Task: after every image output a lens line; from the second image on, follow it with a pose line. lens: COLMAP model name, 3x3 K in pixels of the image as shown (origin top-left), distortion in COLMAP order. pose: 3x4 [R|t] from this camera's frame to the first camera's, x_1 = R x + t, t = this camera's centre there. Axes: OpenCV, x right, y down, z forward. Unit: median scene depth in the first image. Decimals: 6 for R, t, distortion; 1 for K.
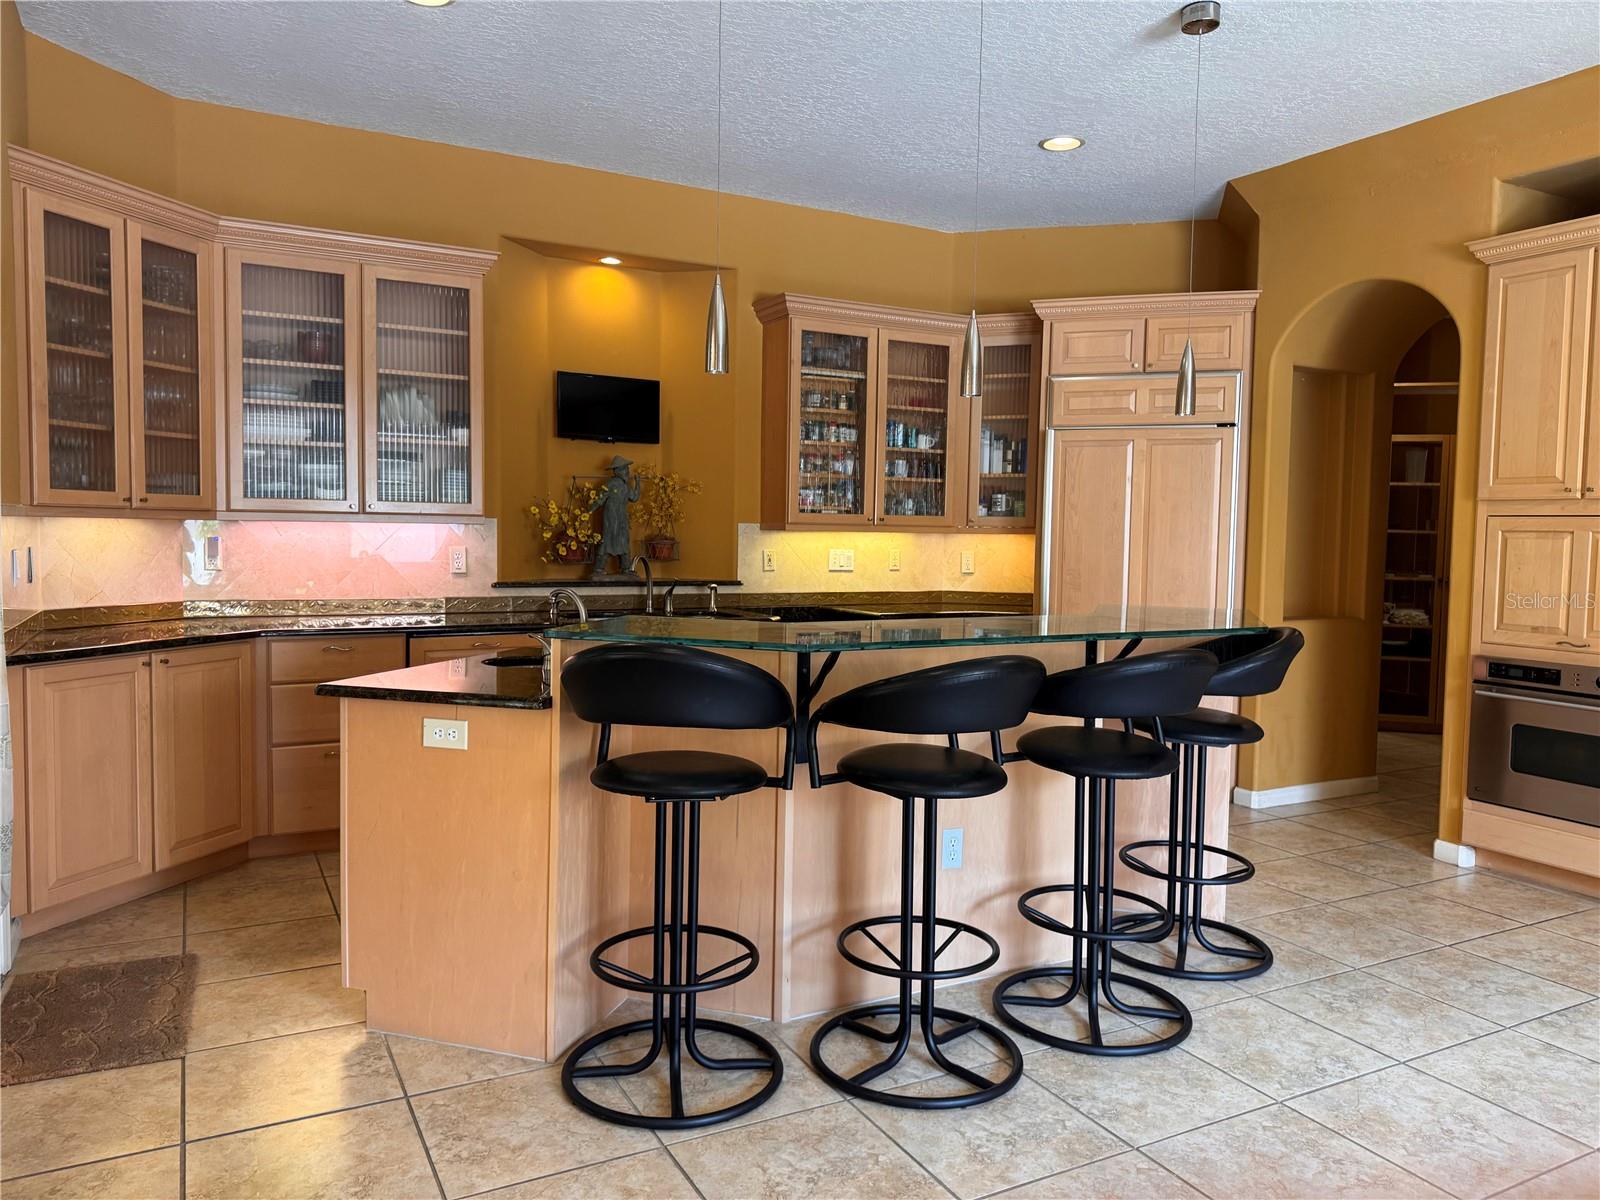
lens RADIAL K [[1126.0, 0, 792.9], [0, 1126.0, 594.0], [0, 0, 1]] dist [0.053332, -0.061708]
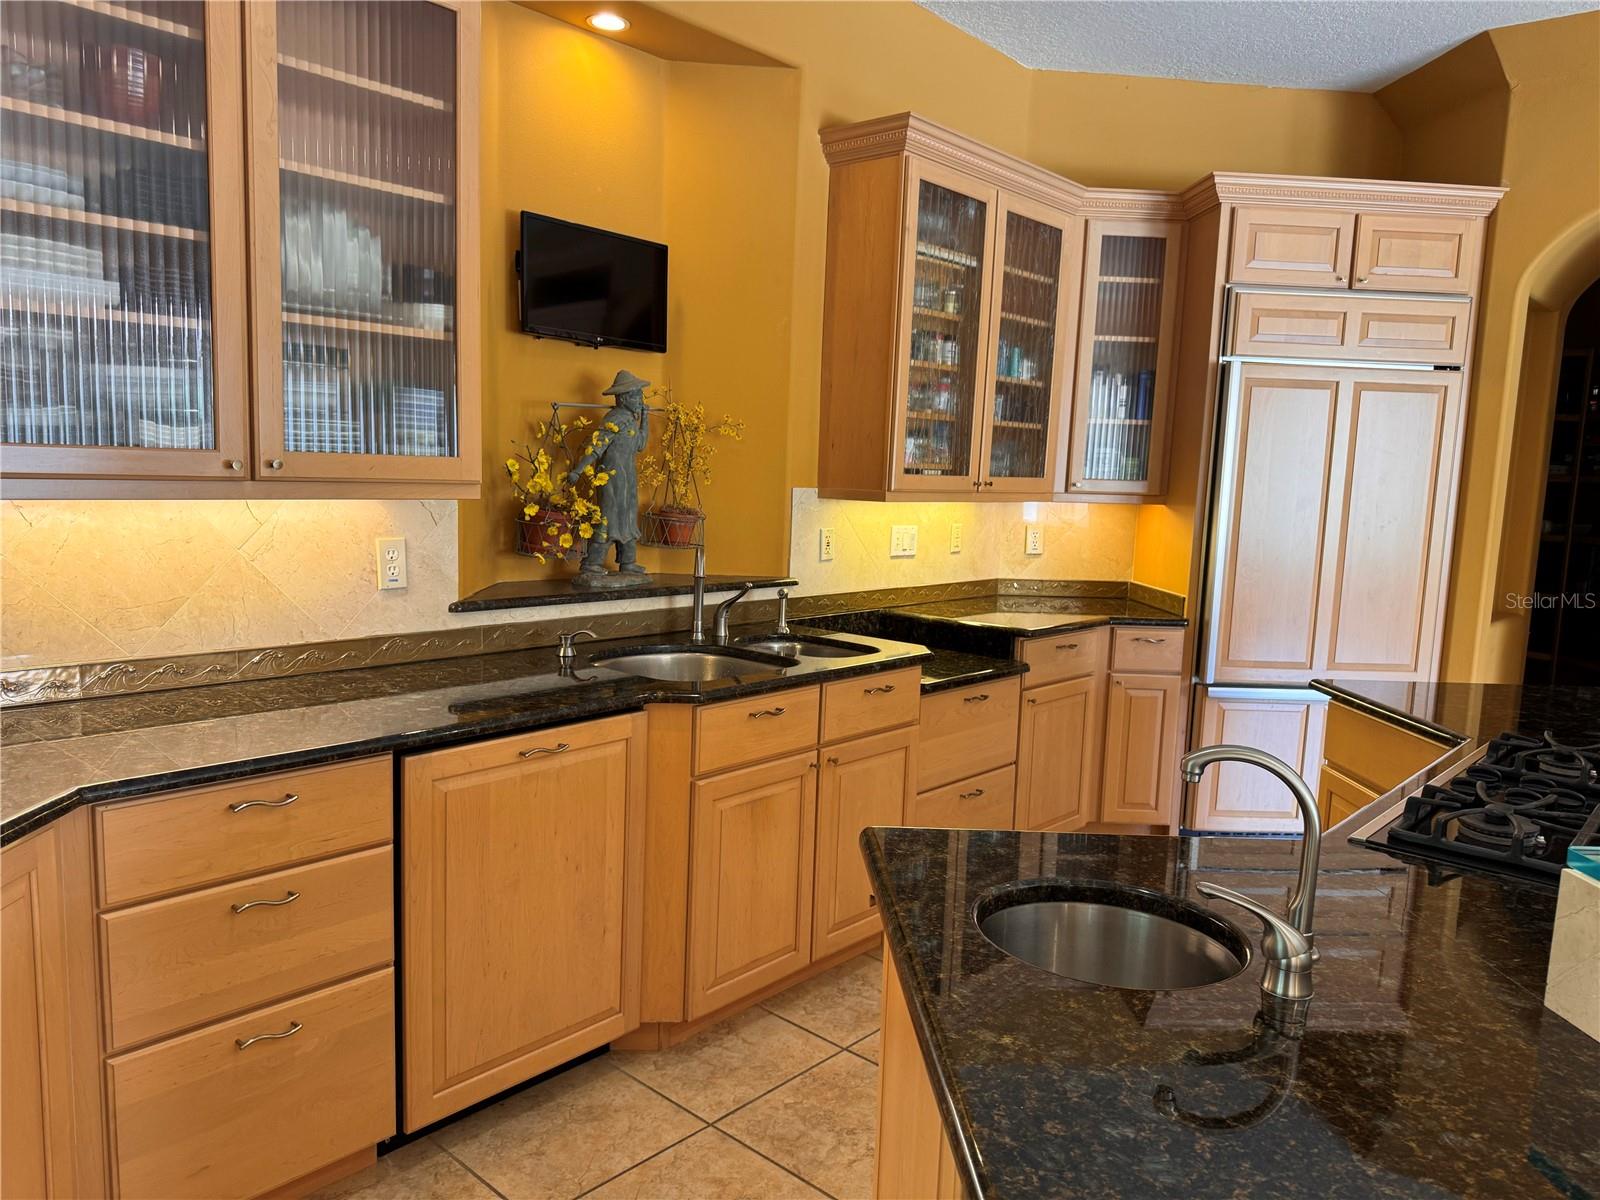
lens RADIAL K [[1179.0, 0, 800.0], [0, 1179.0, 604.2], [0, 0, 1]] dist [0.035649, -0.040747]
pose [[0.934586, -0.022946, 0.354998, -0.301158], [-0.003339, 0.997308, 0.073253, -0.049491], [-0.355723, -0.069646, 0.931993, 0.411935]]
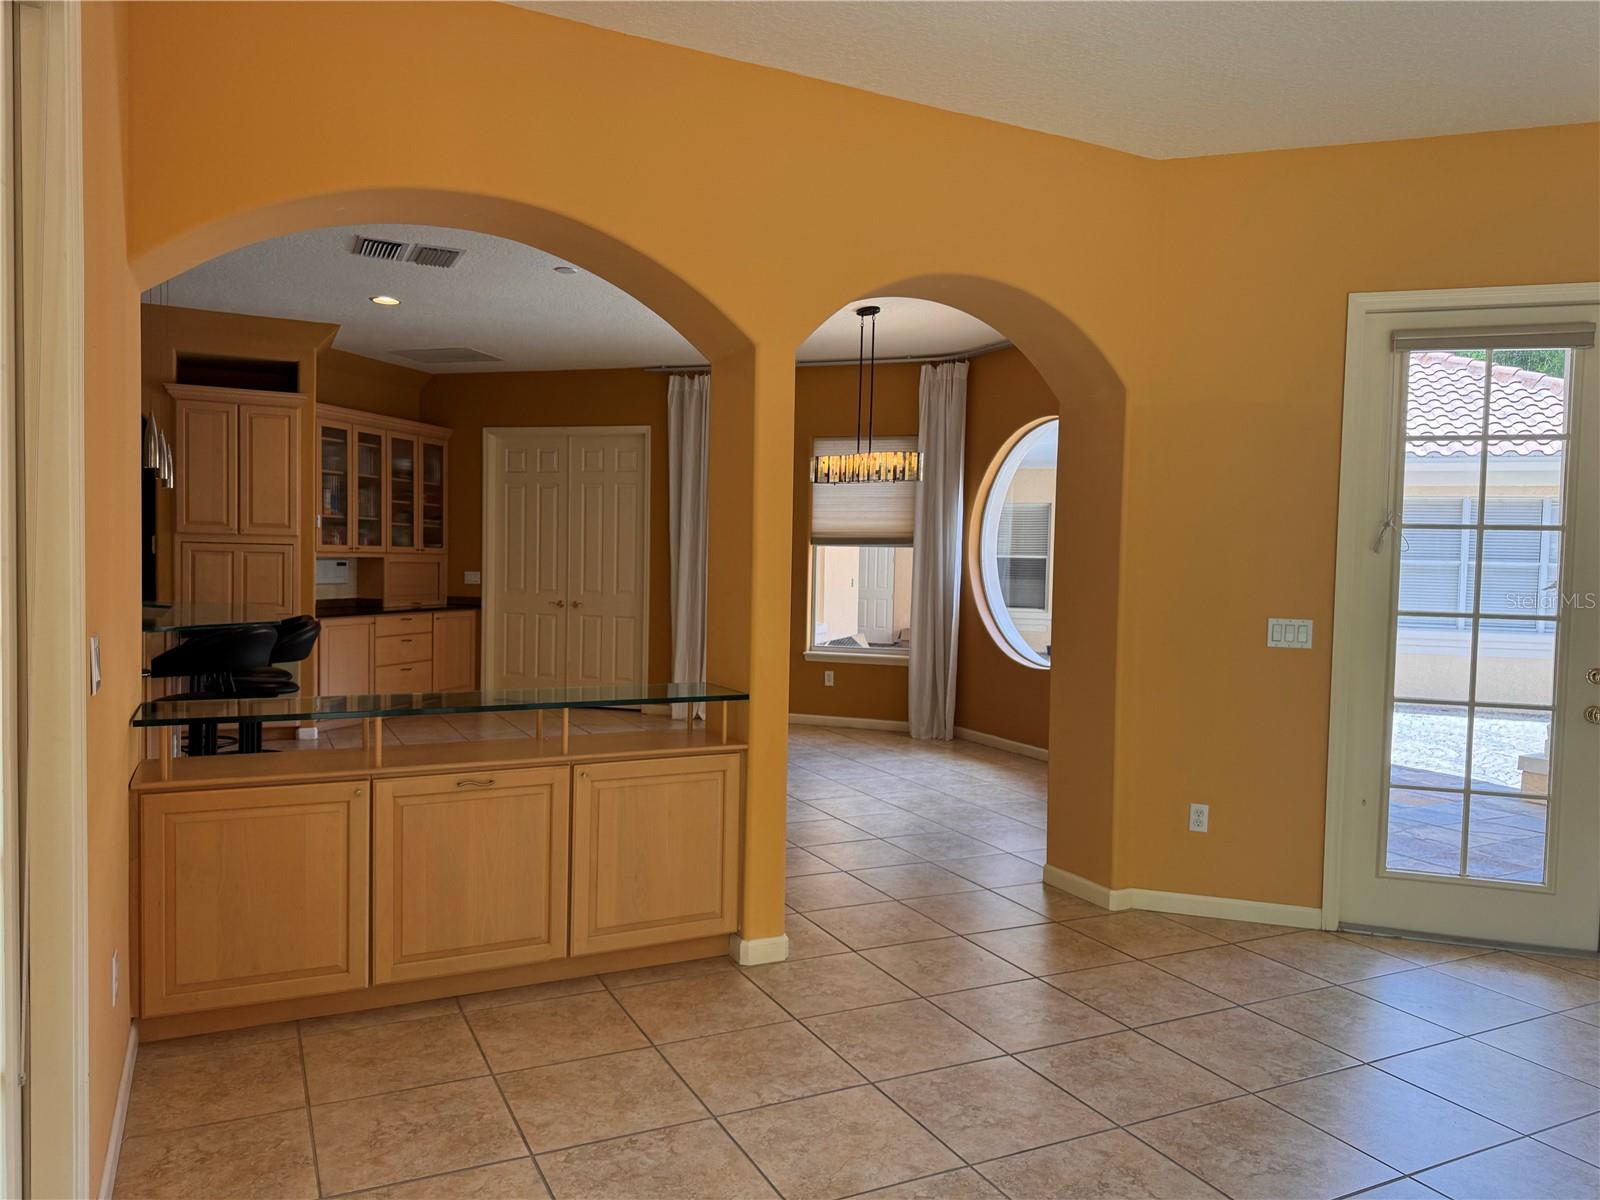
lens RADIAL K [[1126.0, 0, 803.8], [0, 1126.0, 614.2], [0, 0, 1]] dist [0.053332, -0.061708]
pose [[0.012934, -0.064926, 0.997806, -0.924432], [0.036443, 0.997257, 0.064418, -0.028947], [-0.999252, 0.035530, 0.015265, 0.016114]]
